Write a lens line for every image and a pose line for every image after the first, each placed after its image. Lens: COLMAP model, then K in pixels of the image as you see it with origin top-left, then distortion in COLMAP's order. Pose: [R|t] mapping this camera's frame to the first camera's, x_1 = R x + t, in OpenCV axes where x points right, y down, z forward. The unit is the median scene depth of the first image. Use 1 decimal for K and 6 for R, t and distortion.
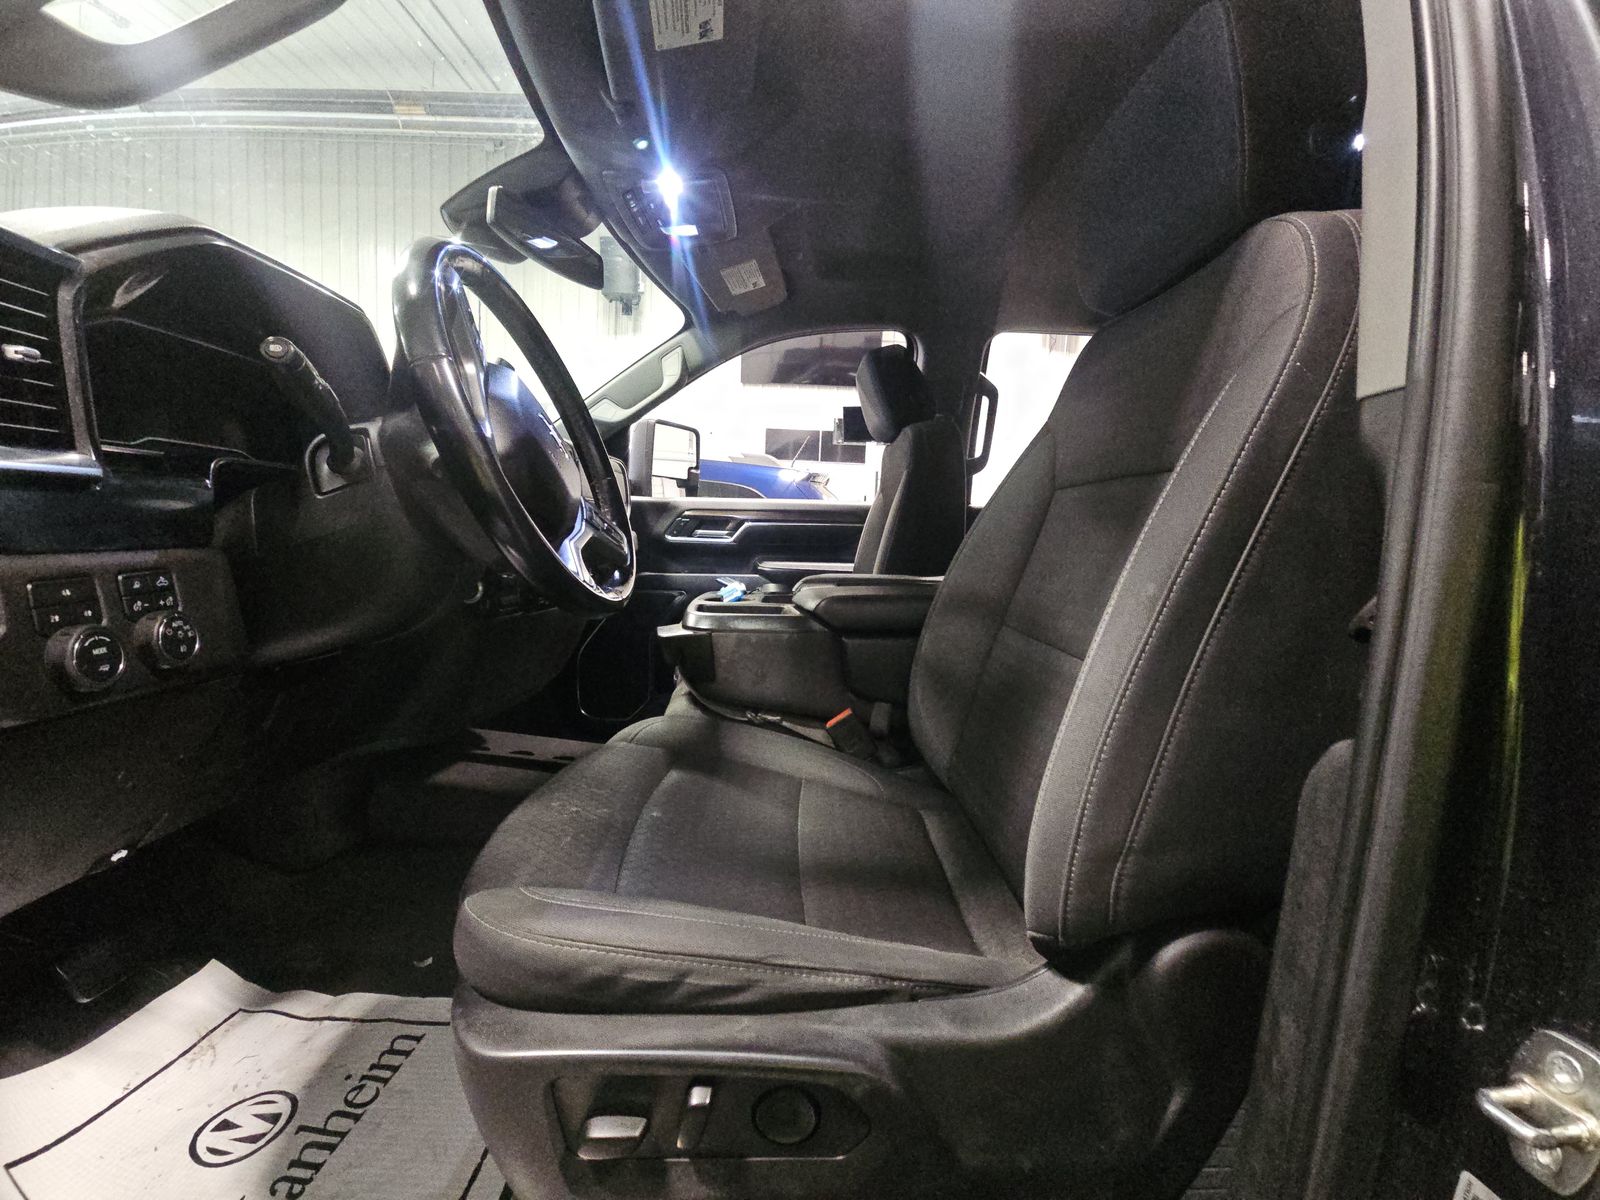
lens RADIAL K [[643.8, 0, 795.5], [0, 643.8, 575.1], [0, 0, 1]] dist [0.013283, -0.008093]
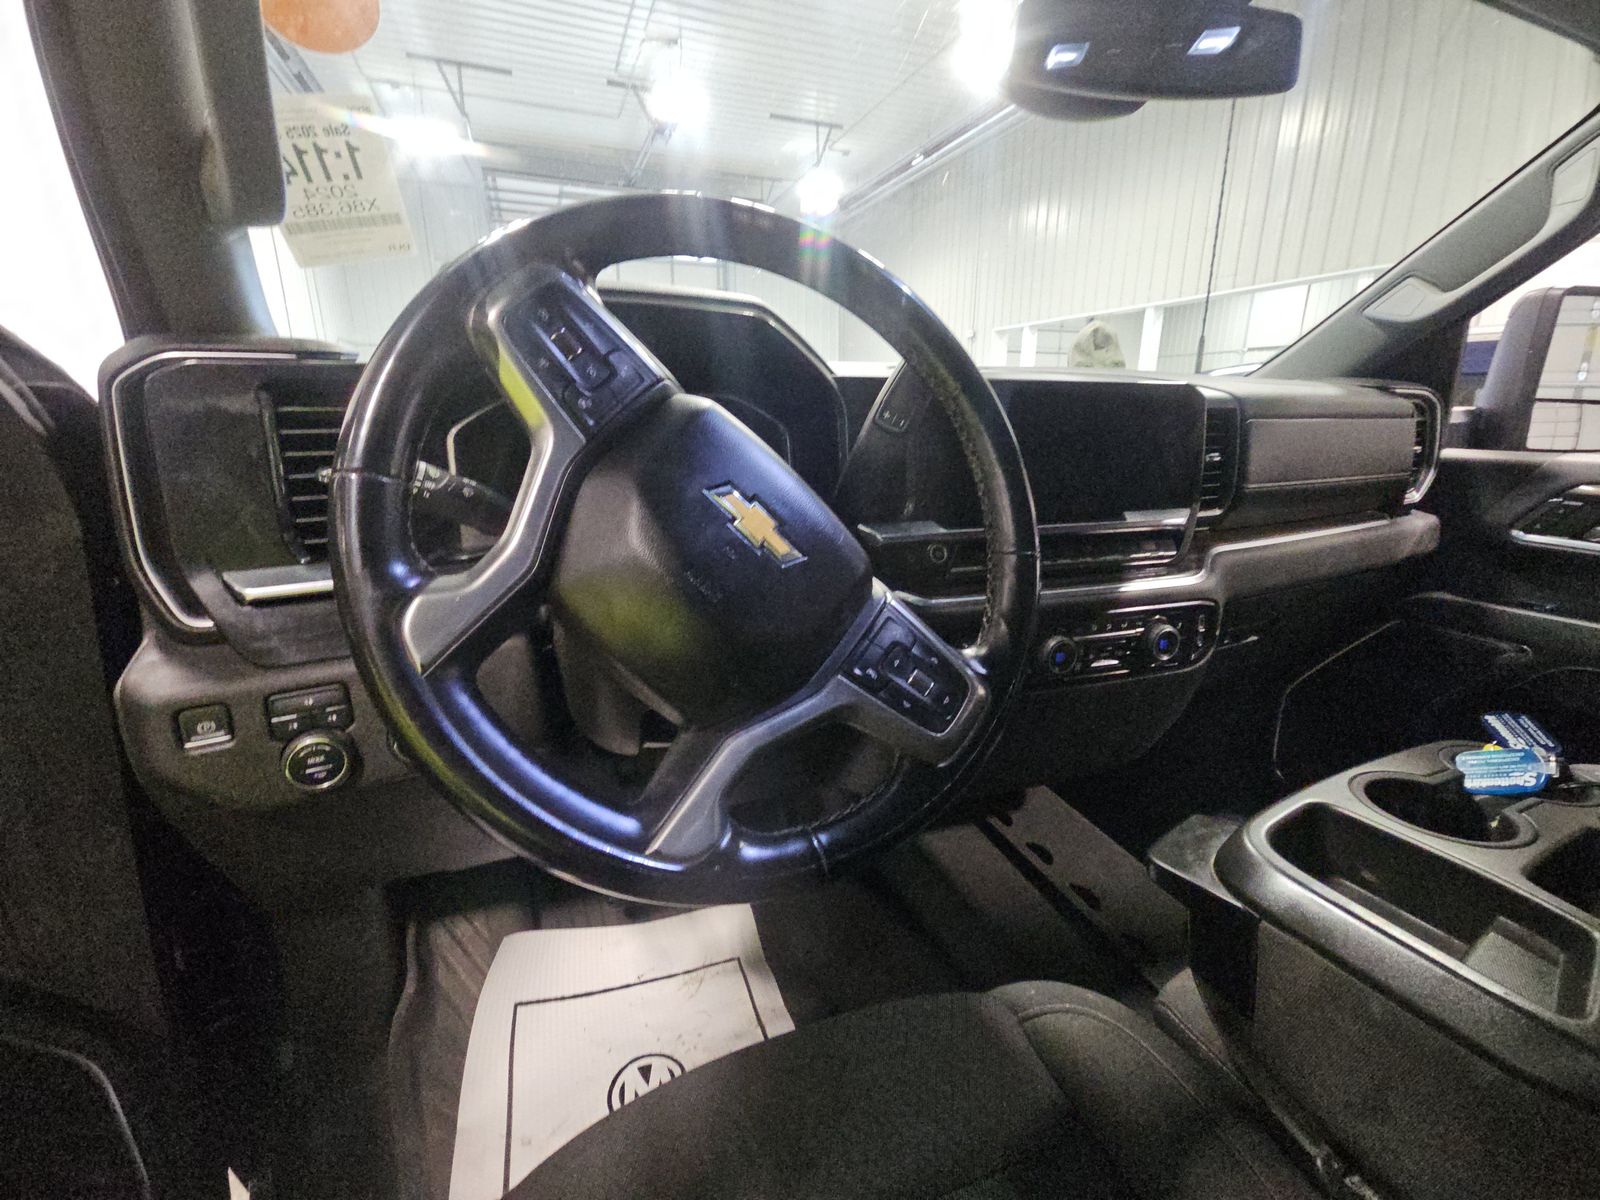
lens RADIAL K [[643.8, 0, 795.5], [0, 643.8, 575.1], [0, 0, 1]] dist [0.013283, -0.008093]
pose [[0.392673, 0.174379, -0.902995, 0.066506], [-0.051699, 0.984492, 0.167636, -0.136512], [0.918224, -0.019142, 0.395599, 0.474346]]
